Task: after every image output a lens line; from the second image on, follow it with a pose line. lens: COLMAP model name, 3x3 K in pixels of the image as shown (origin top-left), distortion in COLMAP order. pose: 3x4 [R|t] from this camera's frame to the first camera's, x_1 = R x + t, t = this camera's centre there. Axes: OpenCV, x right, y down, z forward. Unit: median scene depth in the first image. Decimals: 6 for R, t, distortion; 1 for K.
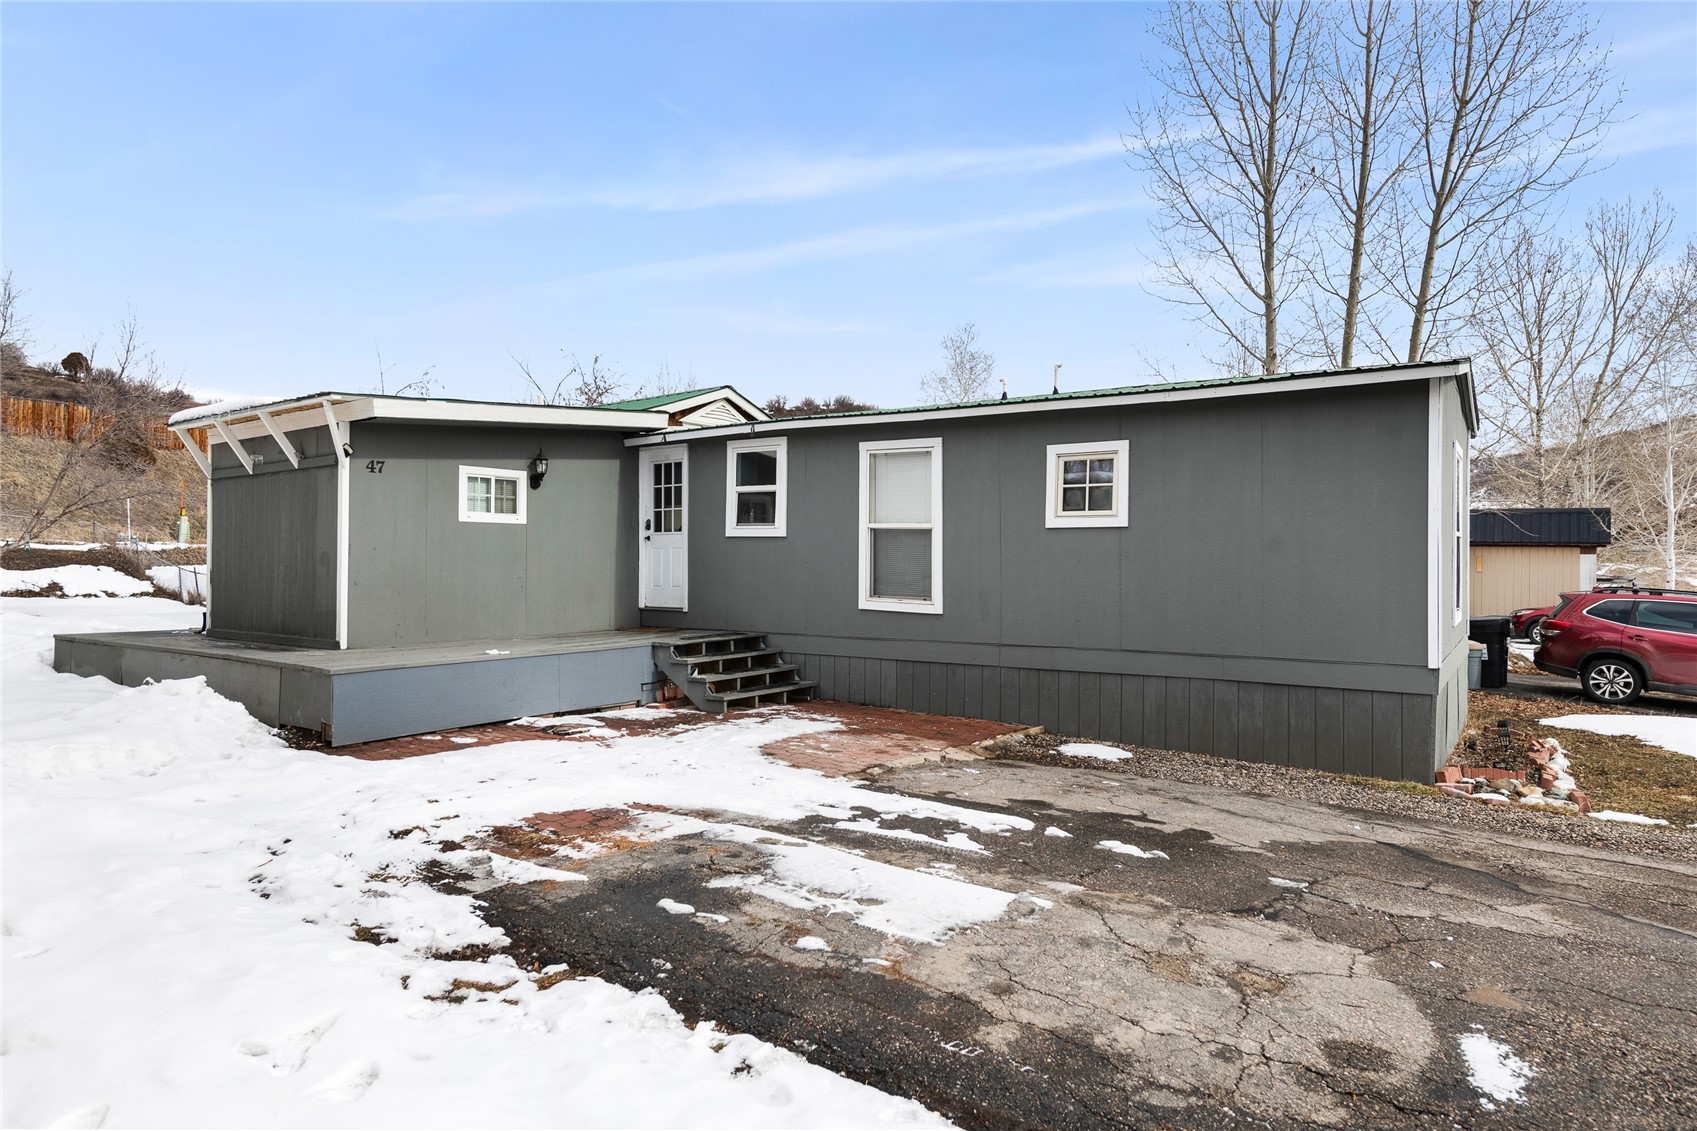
lens RADIAL K [[949.4, 0, 848.2], [0, 949.4, 559.6], [0, 0, 1]] dist [0.017046, -0.004177]
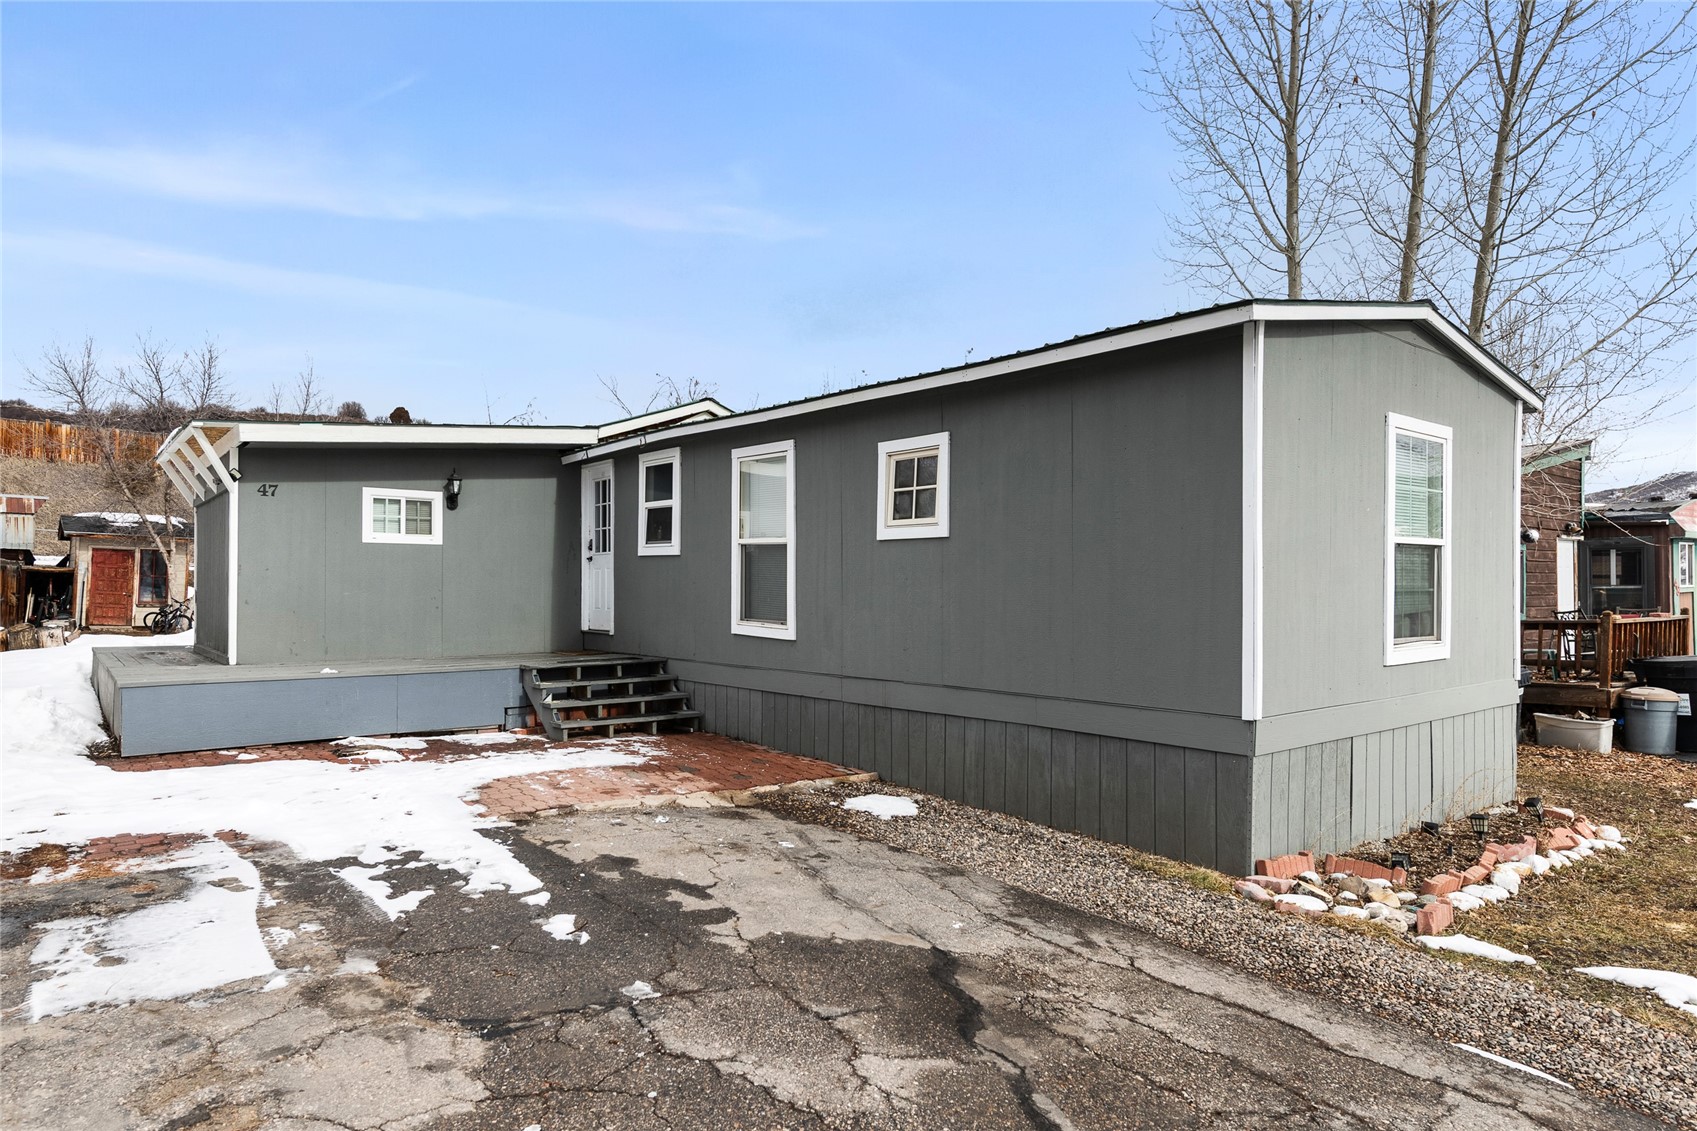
lens RADIAL K [[980.2, 0, 837.9], [0, 980.2, 596.0], [0, 0, 1]] dist [0.011431, -0.001773]
pose [[0.961635, 0.002240, -0.274323, 0.417248], [0.000310, 0.999957, 0.009250, 0.008558], [0.274332, -0.008980, 0.961593, 0.147860]]
